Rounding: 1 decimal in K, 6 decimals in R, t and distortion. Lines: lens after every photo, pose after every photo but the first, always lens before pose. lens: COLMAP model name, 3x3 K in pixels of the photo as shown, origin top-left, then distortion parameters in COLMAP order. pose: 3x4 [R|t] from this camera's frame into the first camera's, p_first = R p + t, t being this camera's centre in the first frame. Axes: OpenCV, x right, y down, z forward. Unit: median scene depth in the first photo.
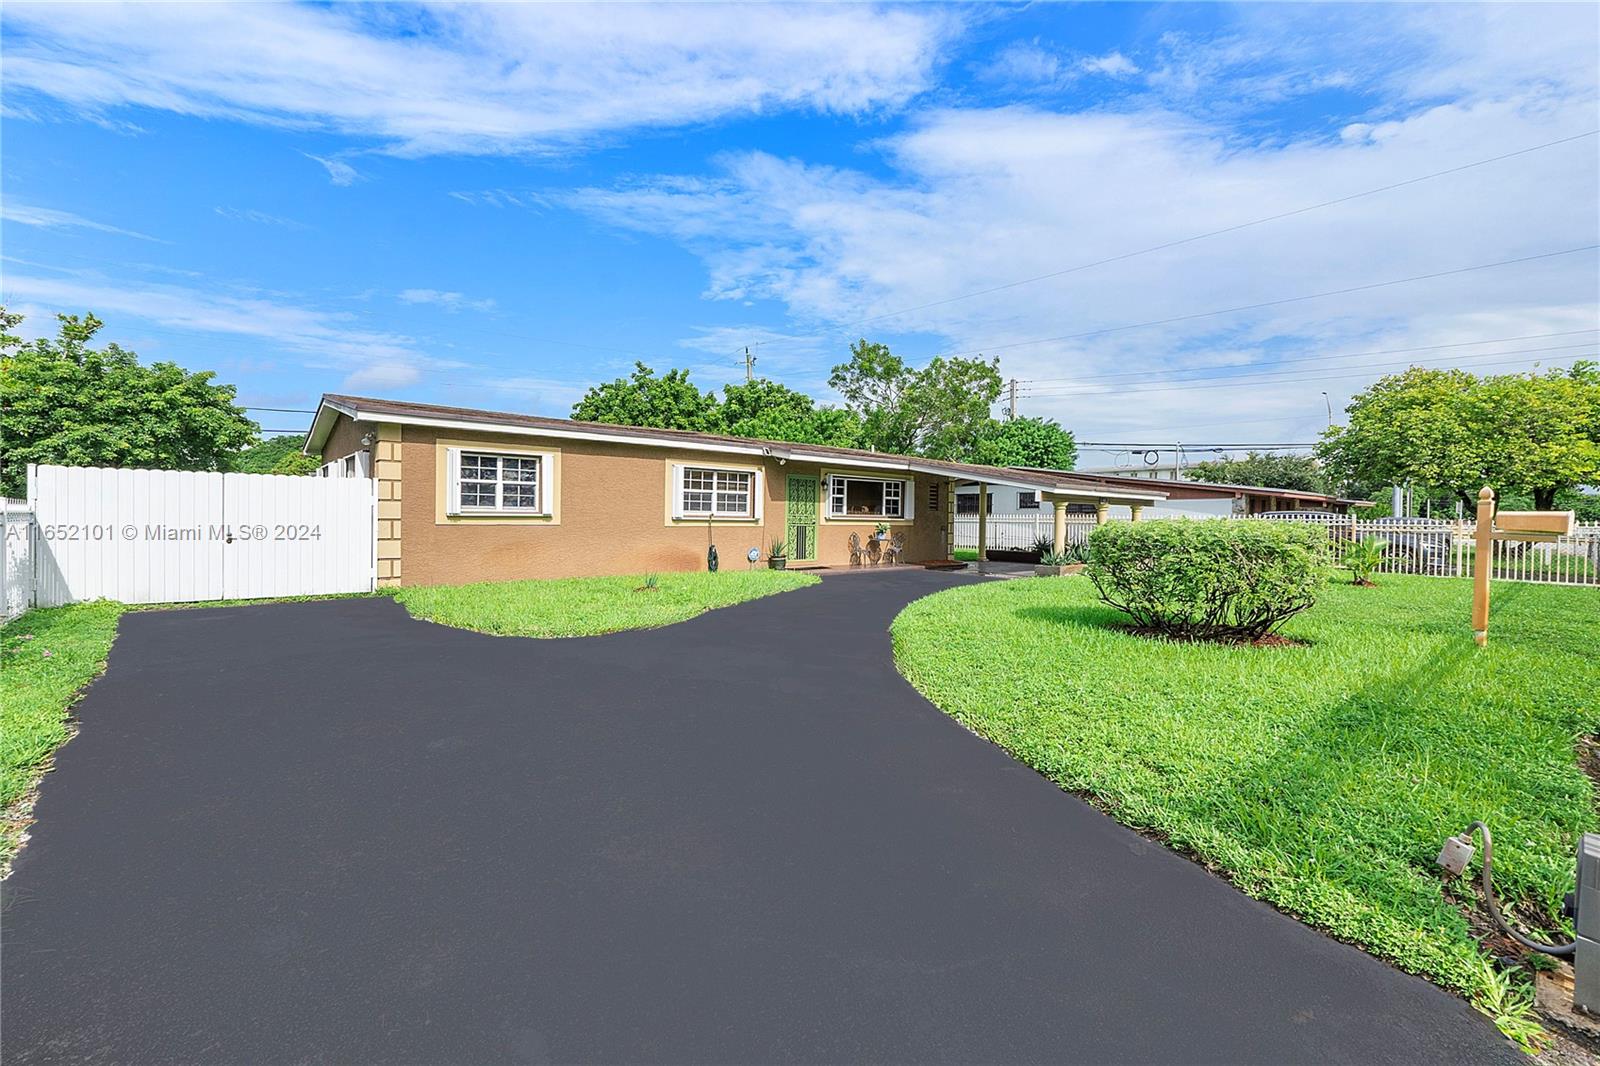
lens RADIAL K [[676.2, 0, 790.2], [0, 676.2, 524.5], [0, 0, 1]] dist [-0.000418, -0.003217]
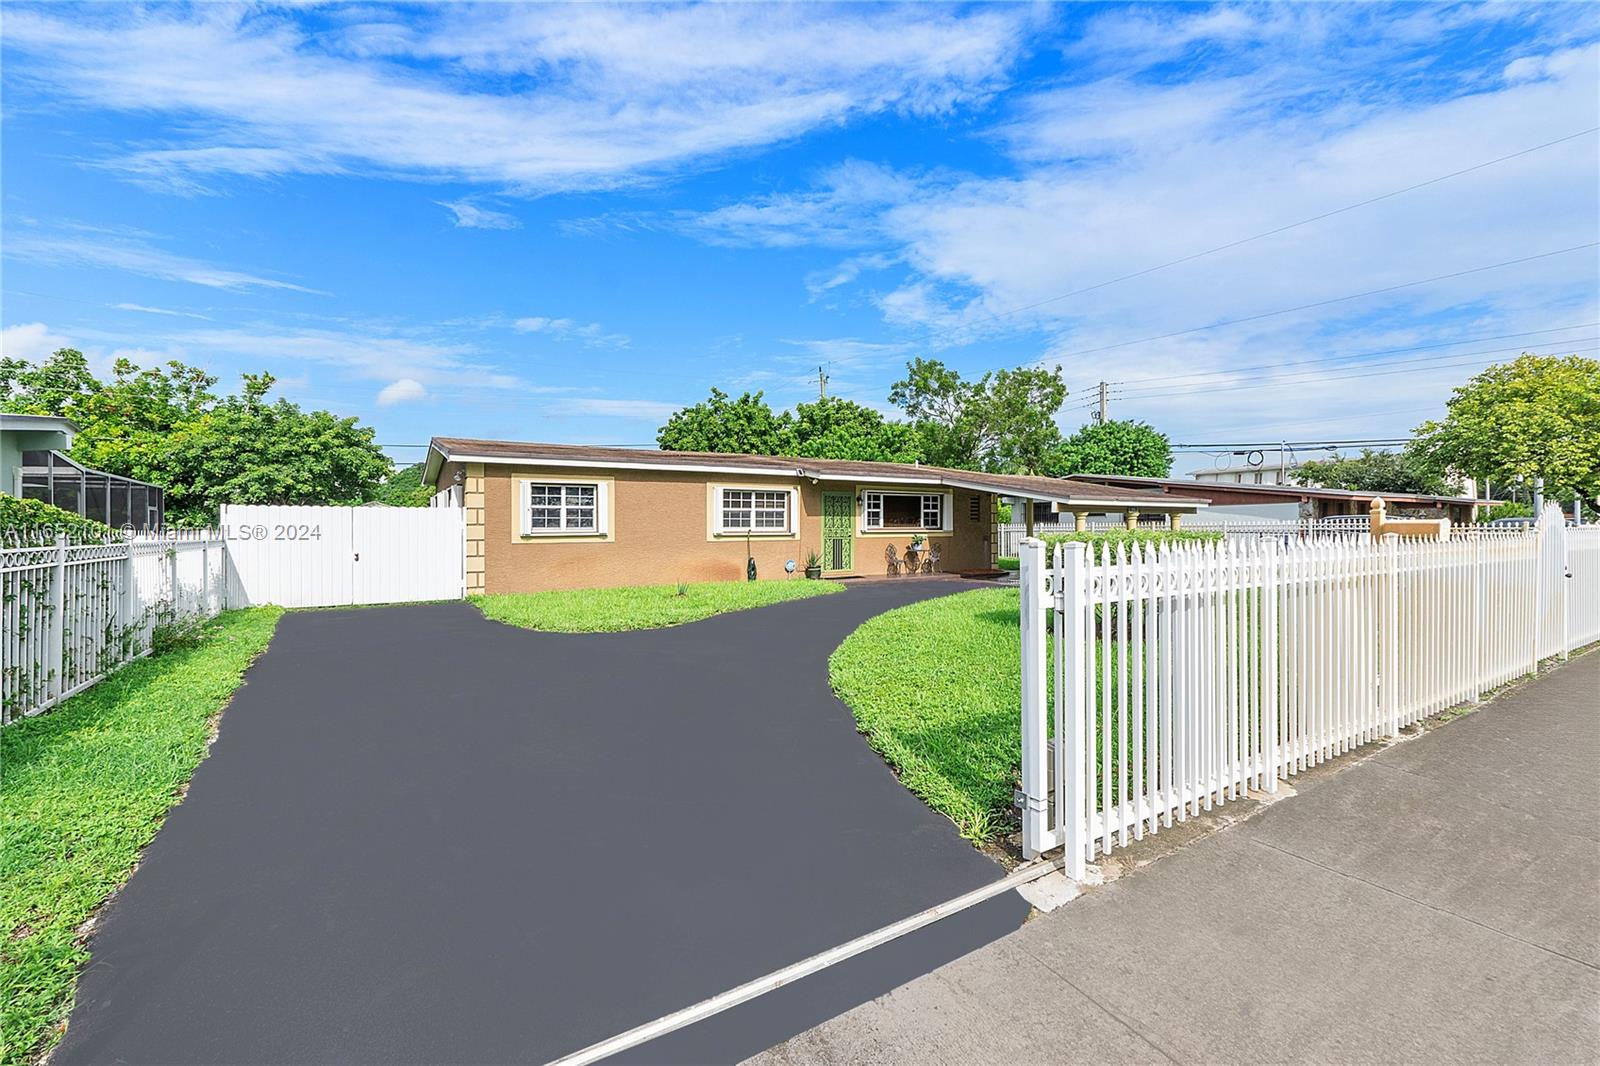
lens RADIAL K [[676.2, 0, 790.7], [0, 676.2, 540.9], [0, 0, 1]] dist [-0.000418, -0.003217]
pose [[0.988366, -0.015126, -0.151338, 0.106693], [0.016374, 0.999841, 0.007007, -0.003350], [0.151208, -0.009404, 0.988457, -0.087741]]
